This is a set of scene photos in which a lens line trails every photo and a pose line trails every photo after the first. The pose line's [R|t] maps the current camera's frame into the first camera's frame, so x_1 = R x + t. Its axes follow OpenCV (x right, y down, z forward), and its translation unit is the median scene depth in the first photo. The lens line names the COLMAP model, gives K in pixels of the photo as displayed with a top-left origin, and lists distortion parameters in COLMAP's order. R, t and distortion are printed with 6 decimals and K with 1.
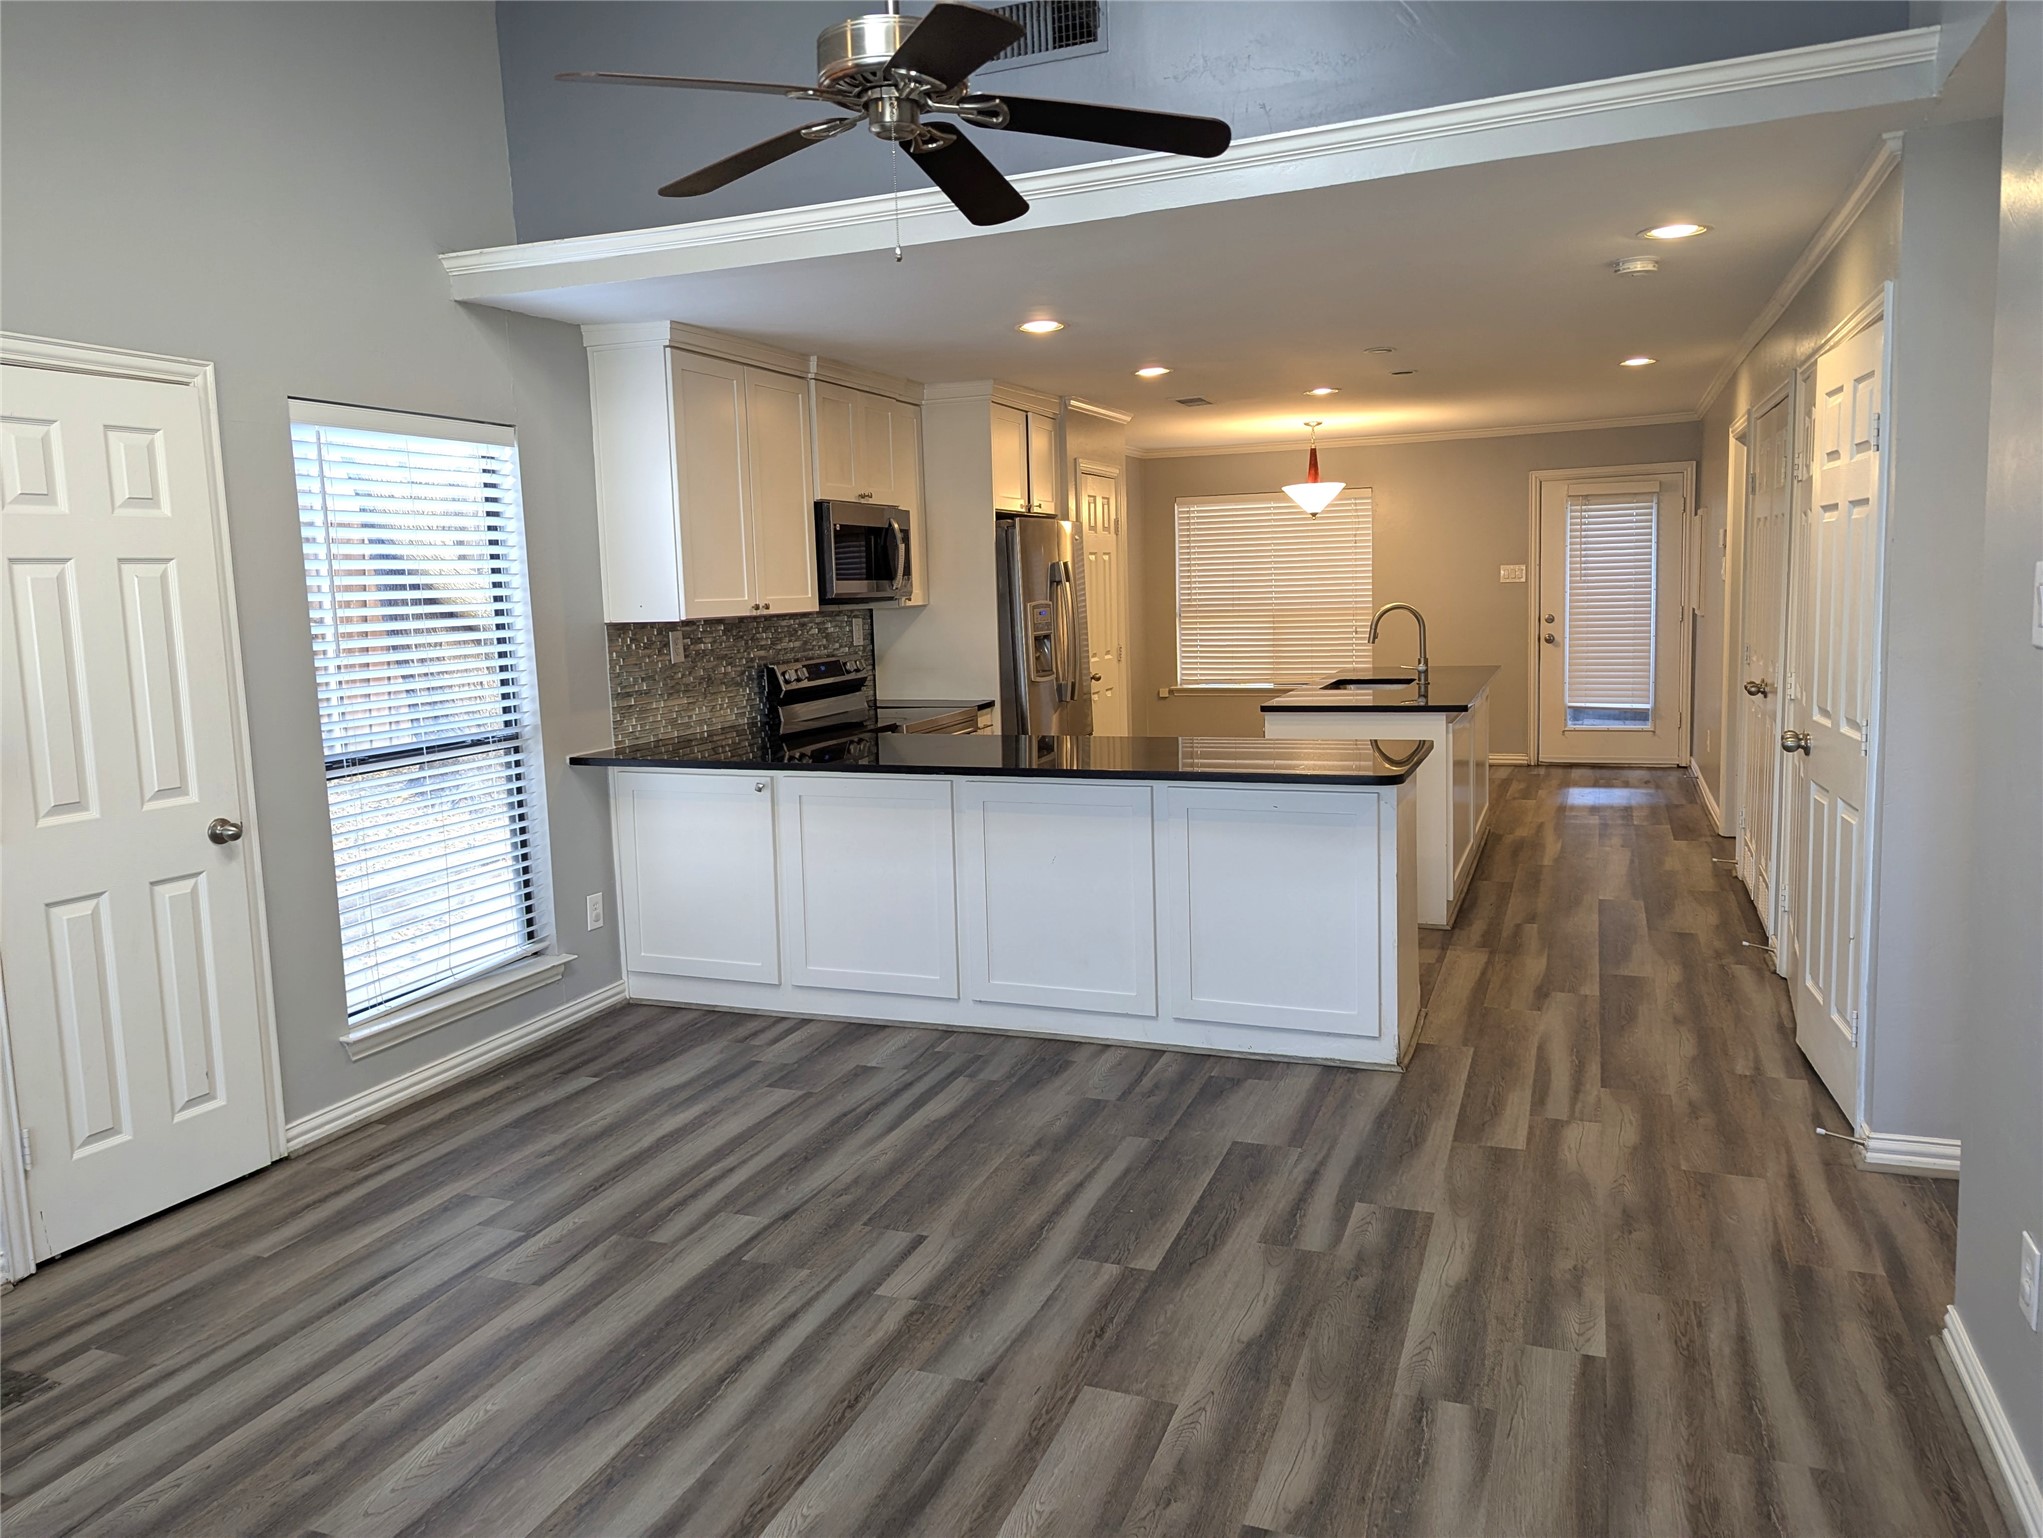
lens RADIAL K [[1437.3, 0, 1023.4], [0, 1437.3, 754.5], [0, 0, 1]] dist [0.063968, -0.055210]
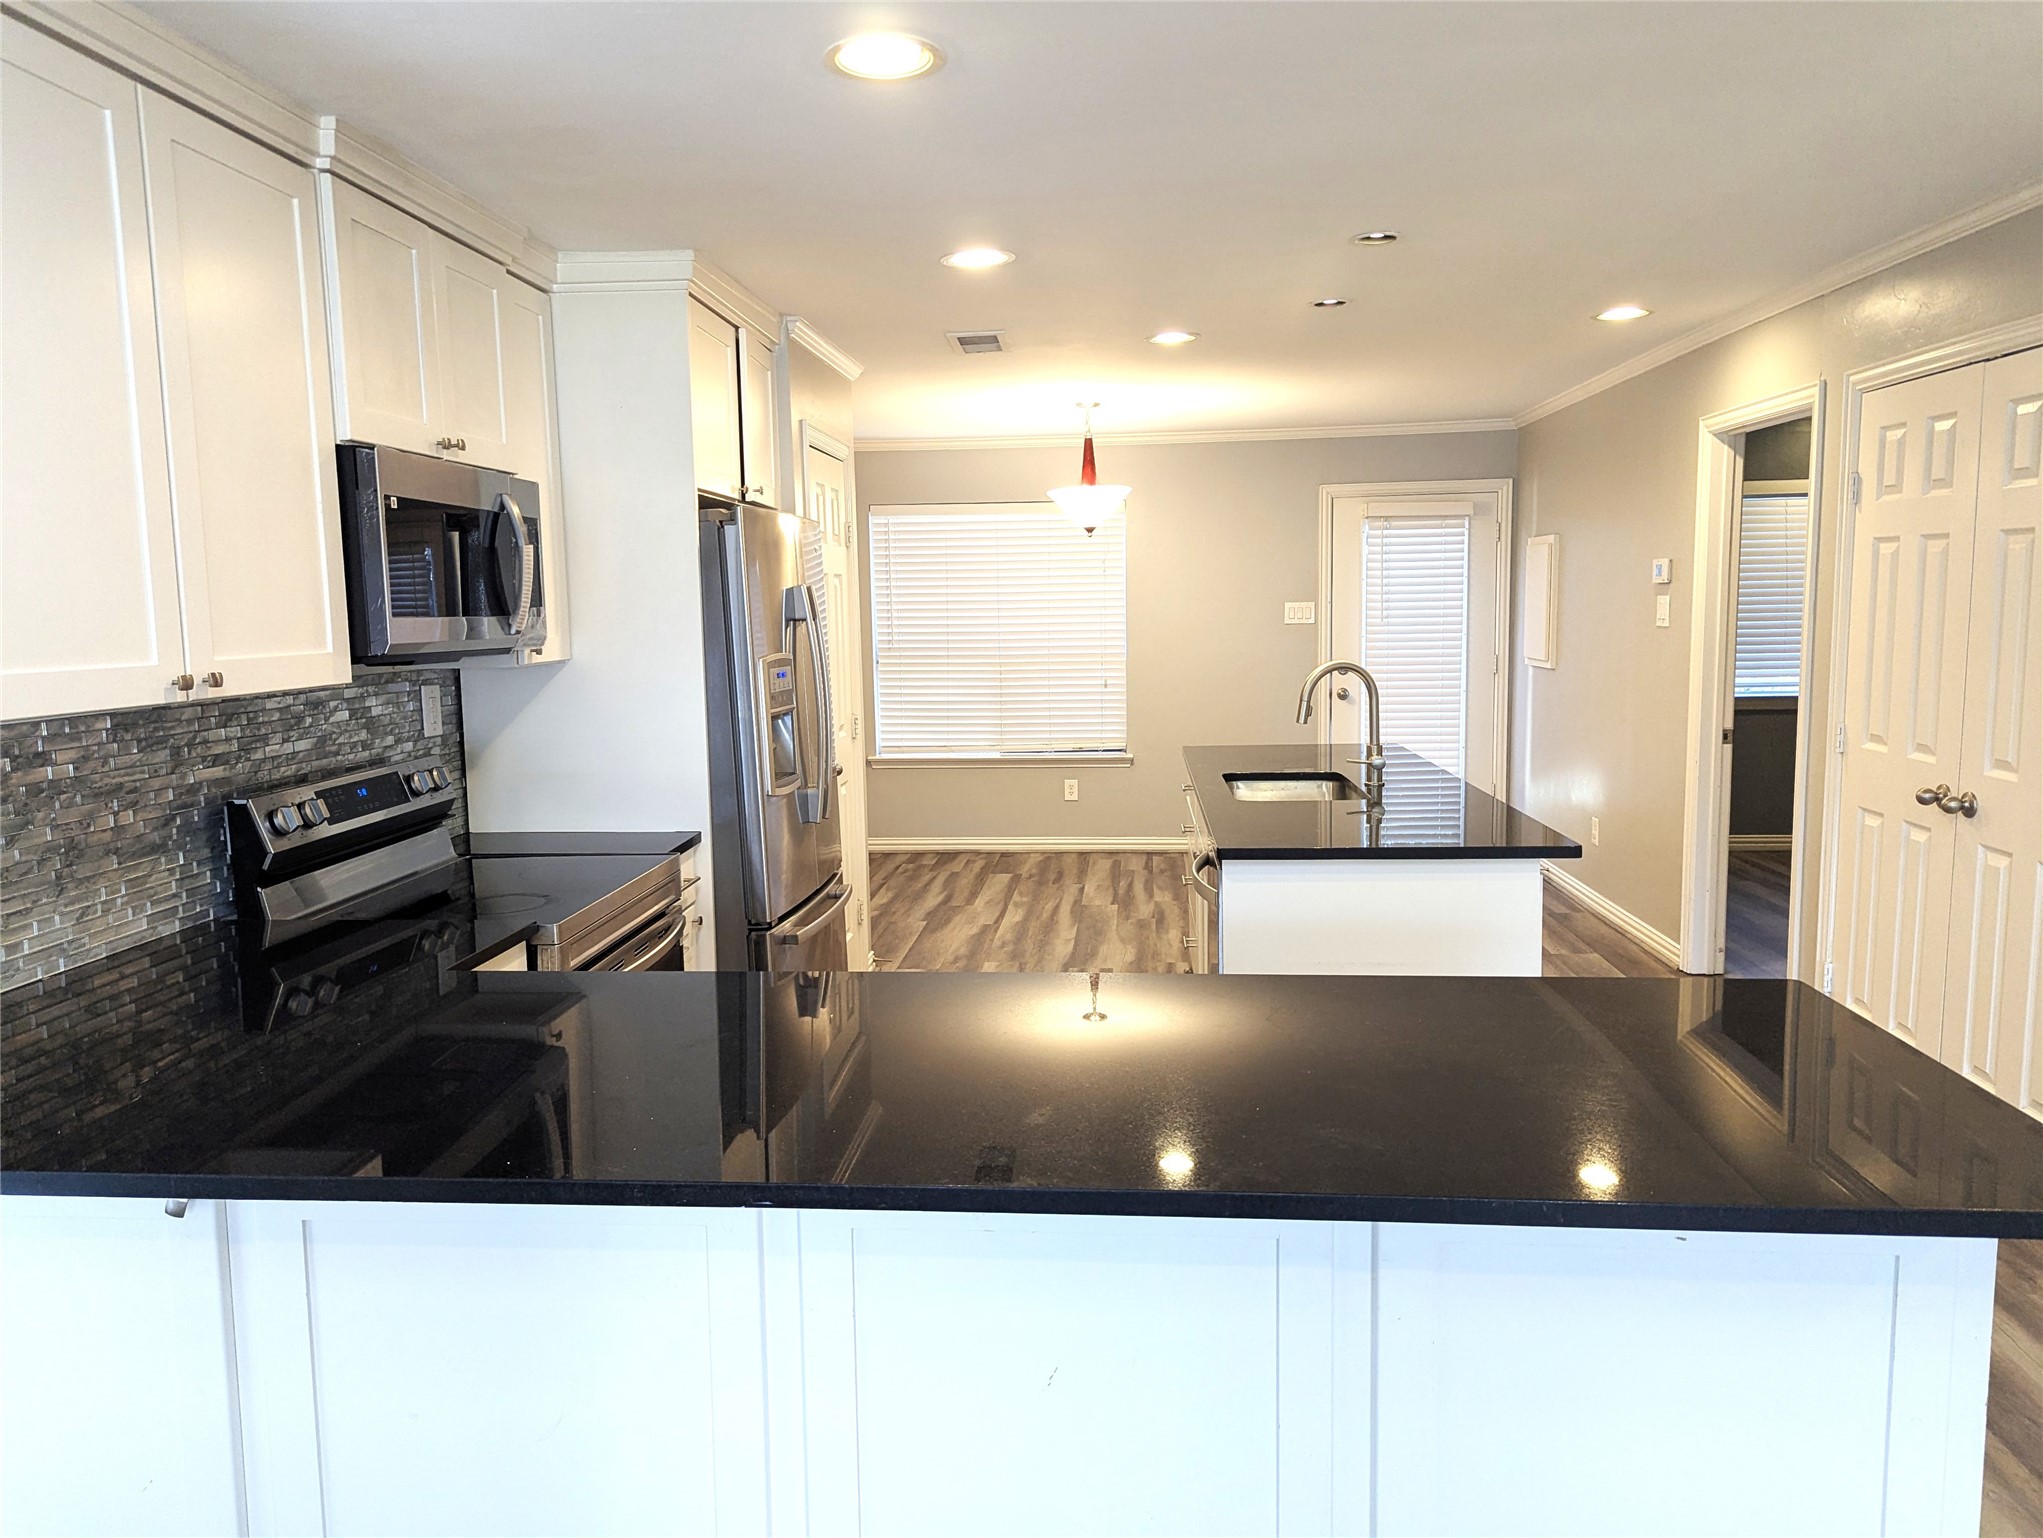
lens RADIAL K [[1426.8, 0, 1010.5], [0, 1426.8, 764.4], [0, 0, 1]] dist [0.055342, -0.054449]
pose [[0.958061, -0.020234, 0.285848, -0.092385], [0.024089, 0.999660, -0.009974, -0.081473], [-0.285549, 0.016441, 0.958223, 0.636566]]
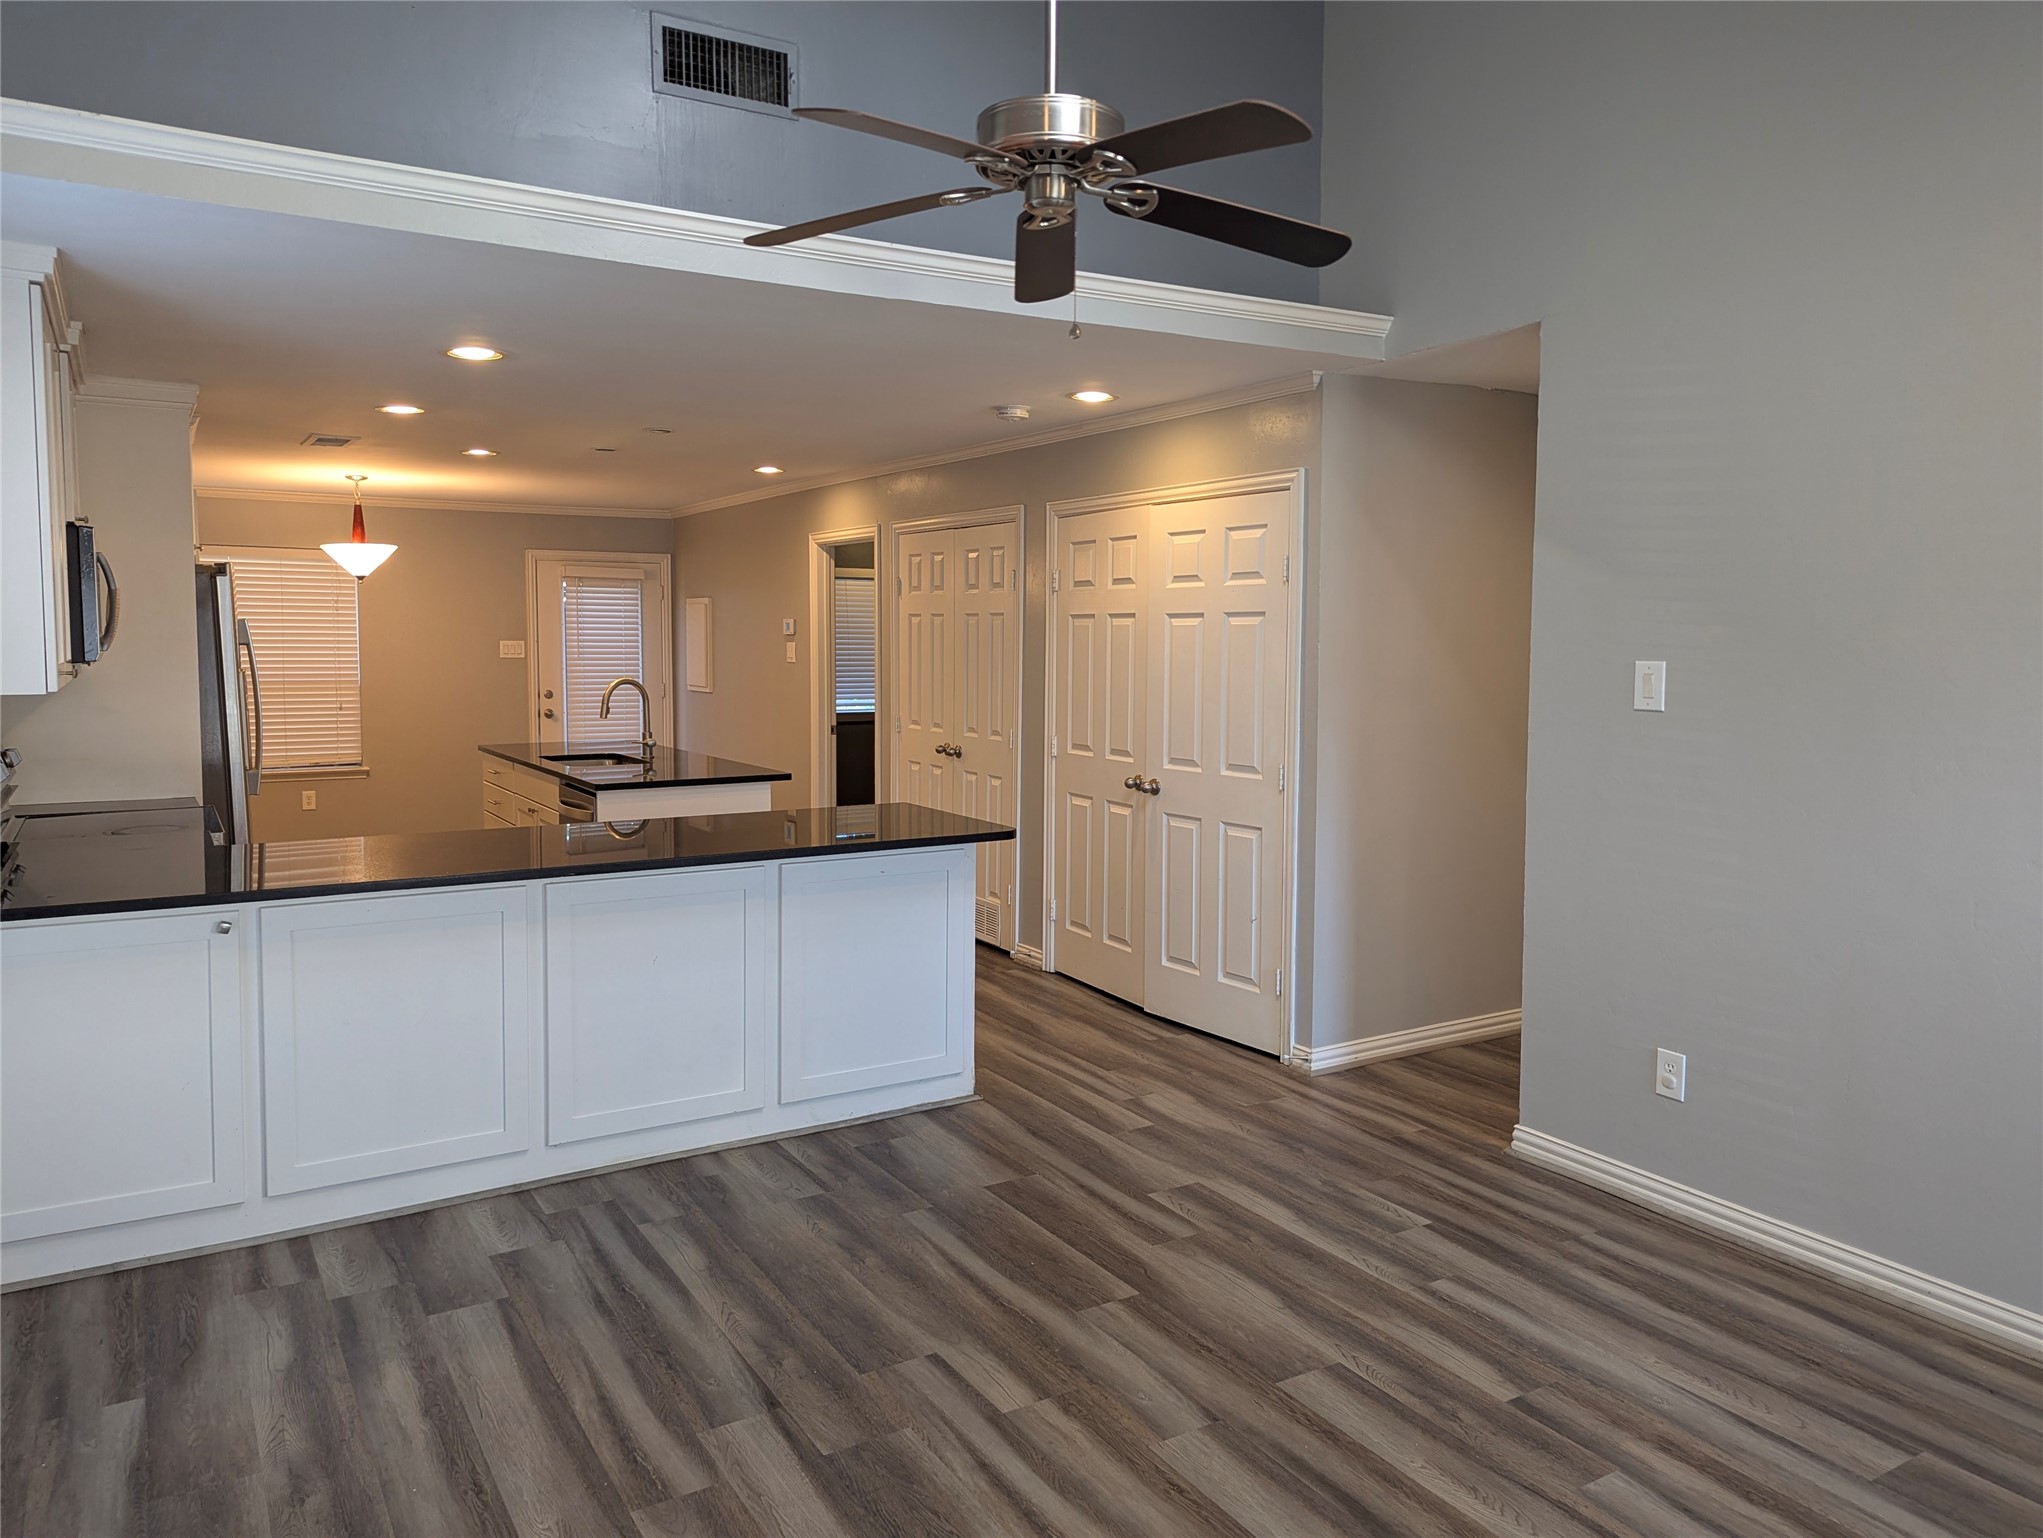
lens RADIAL K [[1437.3, 0, 1023.4], [0, 1437.3, 754.5], [0, 0, 1]] dist [0.063968, -0.055210]
pose [[0.602066, -0.031481, 0.797825, -0.548482], [0.073275, 0.997184, -0.015948, -0.022812], [-0.795077, 0.068062, 0.602678, 0.264010]]
